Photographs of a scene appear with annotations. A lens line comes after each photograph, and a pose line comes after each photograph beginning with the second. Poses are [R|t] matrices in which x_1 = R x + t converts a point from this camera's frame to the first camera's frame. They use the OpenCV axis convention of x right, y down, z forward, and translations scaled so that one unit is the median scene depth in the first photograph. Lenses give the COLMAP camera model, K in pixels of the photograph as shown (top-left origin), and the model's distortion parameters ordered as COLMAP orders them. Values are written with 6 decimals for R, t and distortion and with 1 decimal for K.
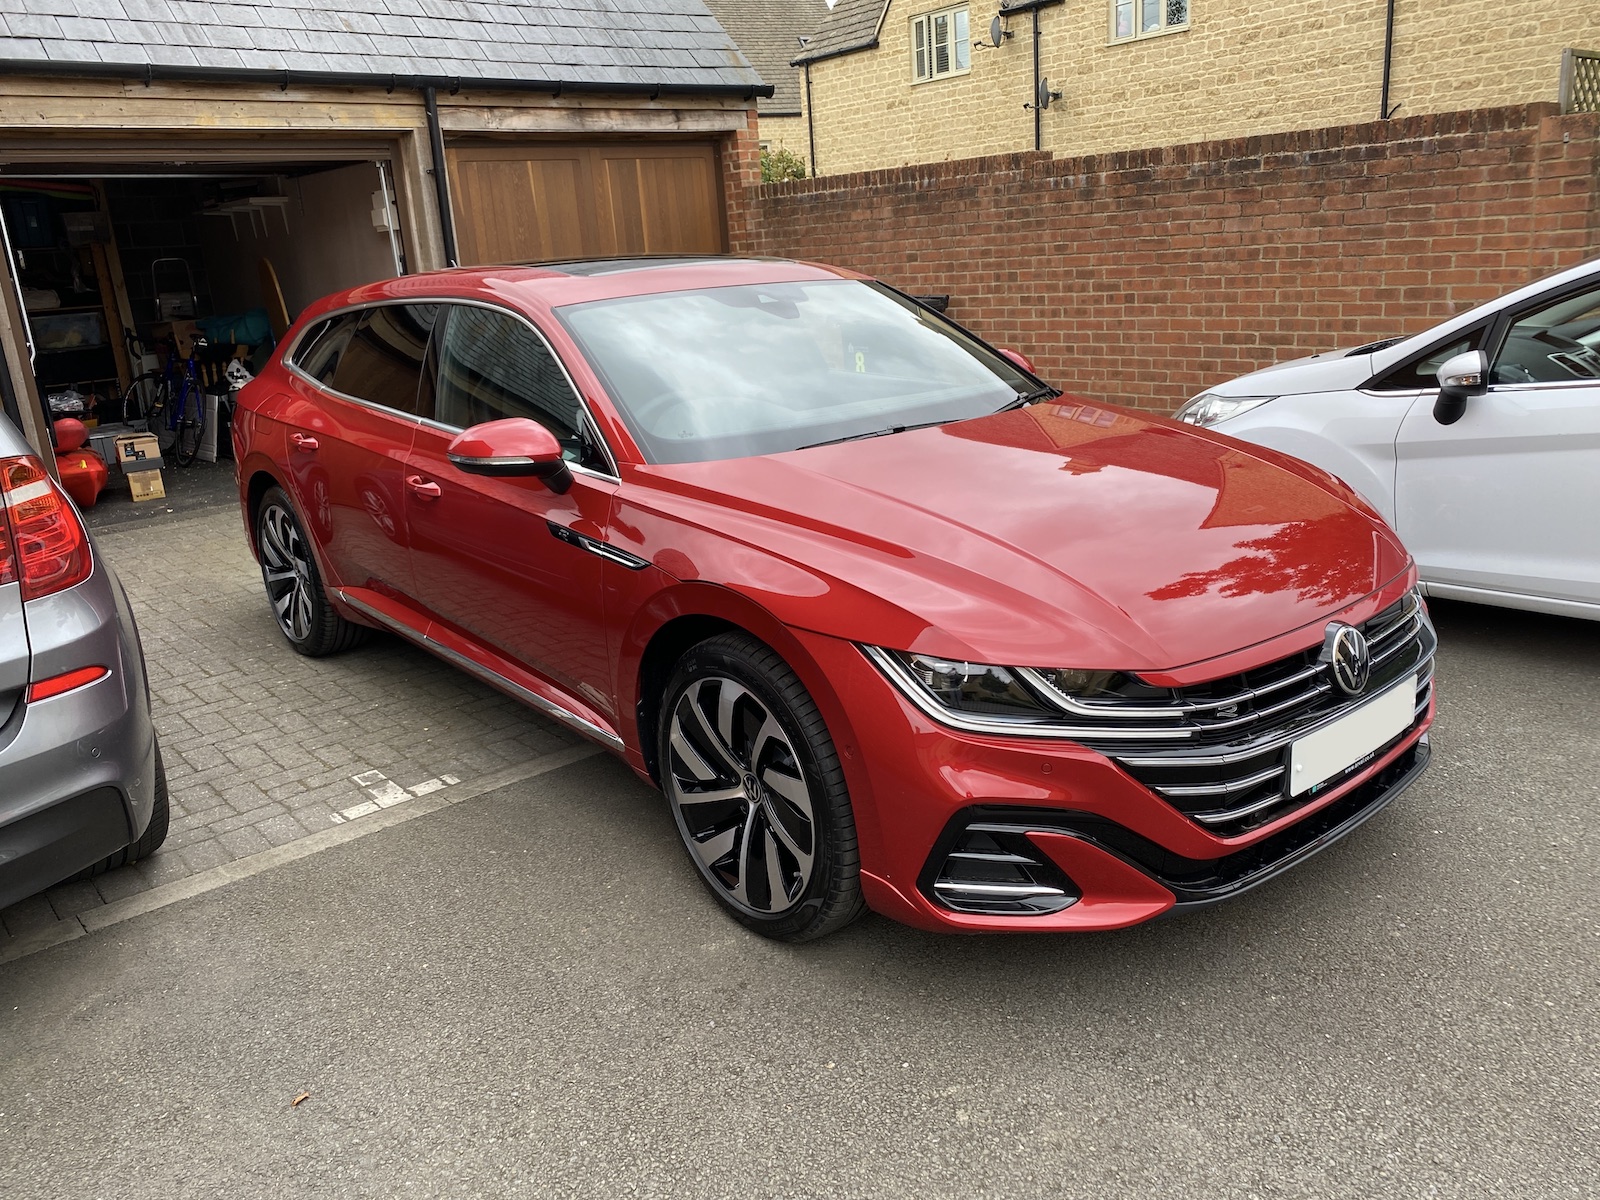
lens RADIAL K [[1305.6, 0, 800.0], [0, 1305.6, 600.0], [0, 0, 1]] dist [-0.003809, -0.011960]
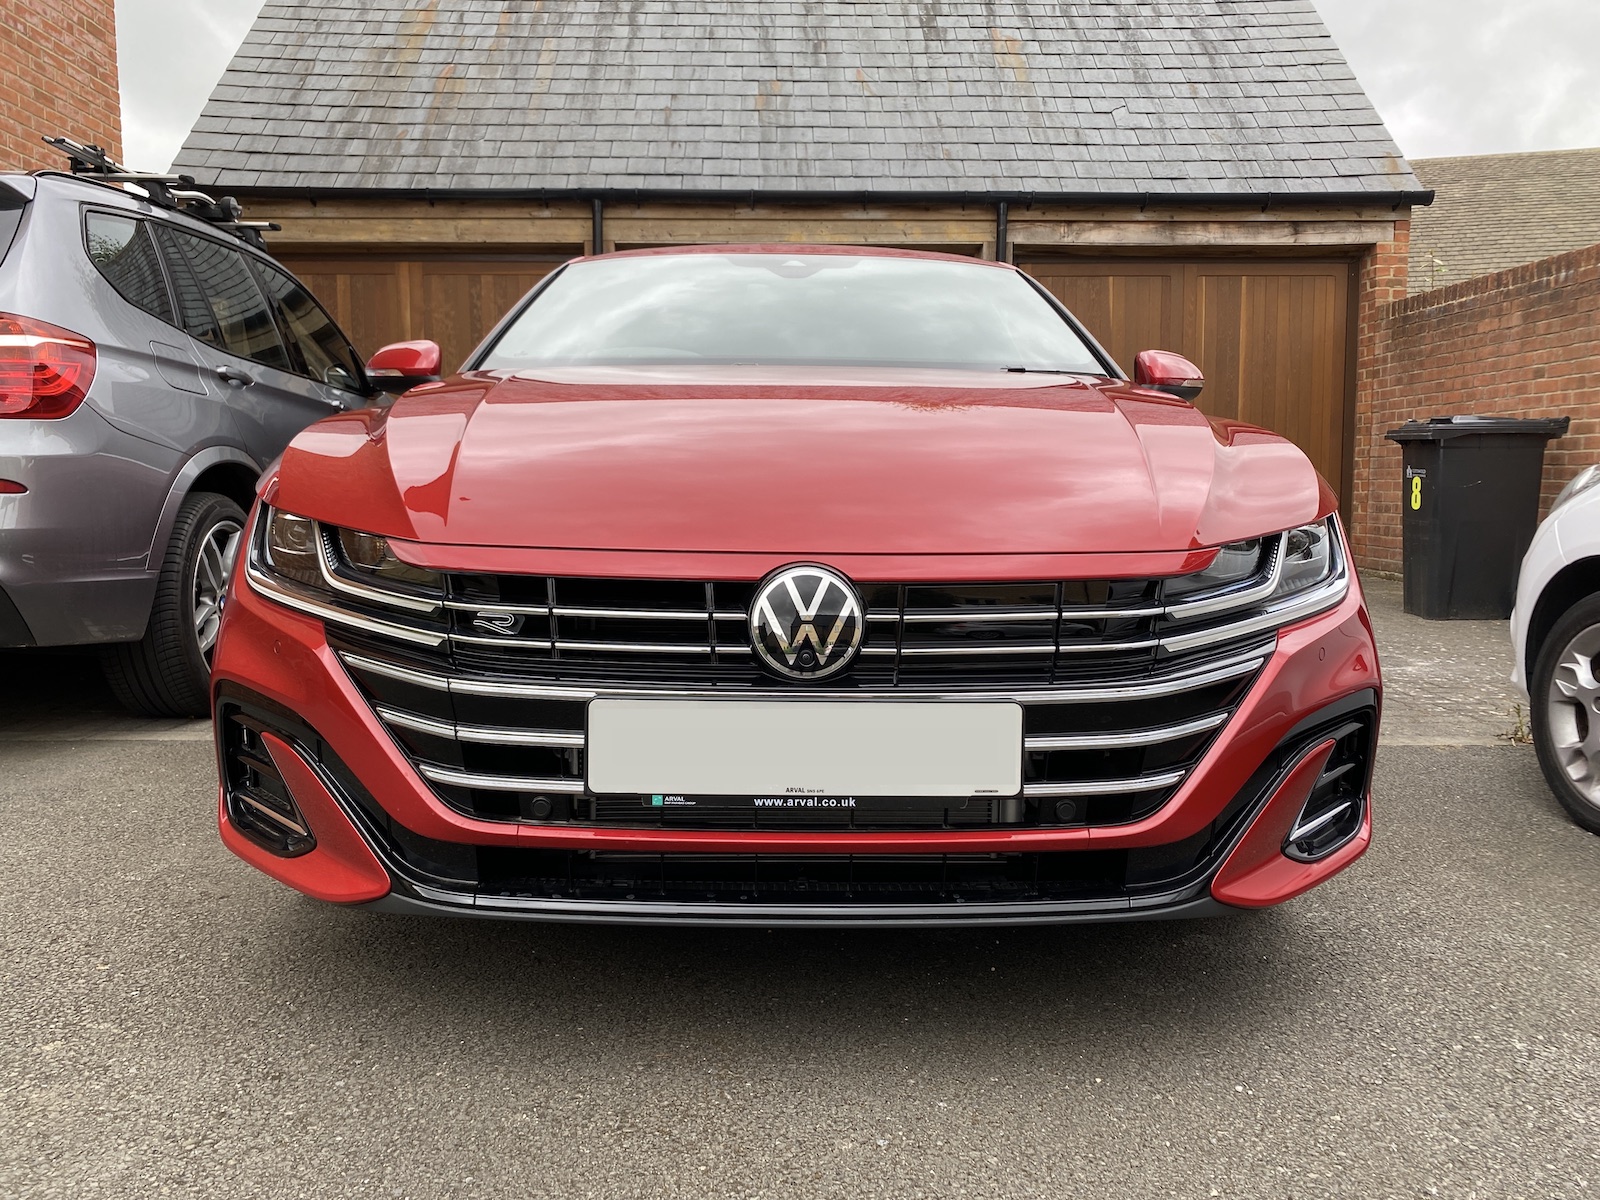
lens RADIAL K [[1278.8, 0, 800.0], [0, 1278.8, 600.0], [0, 0, 1]] dist [0.001352, -0.000640]
pose [[0.752762, 0.117794, -0.647668, 0.269853], [-0.223065, 0.971297, -0.082607, 0.029093], [0.619347, 0.206656, 0.757431, 0.187238]]
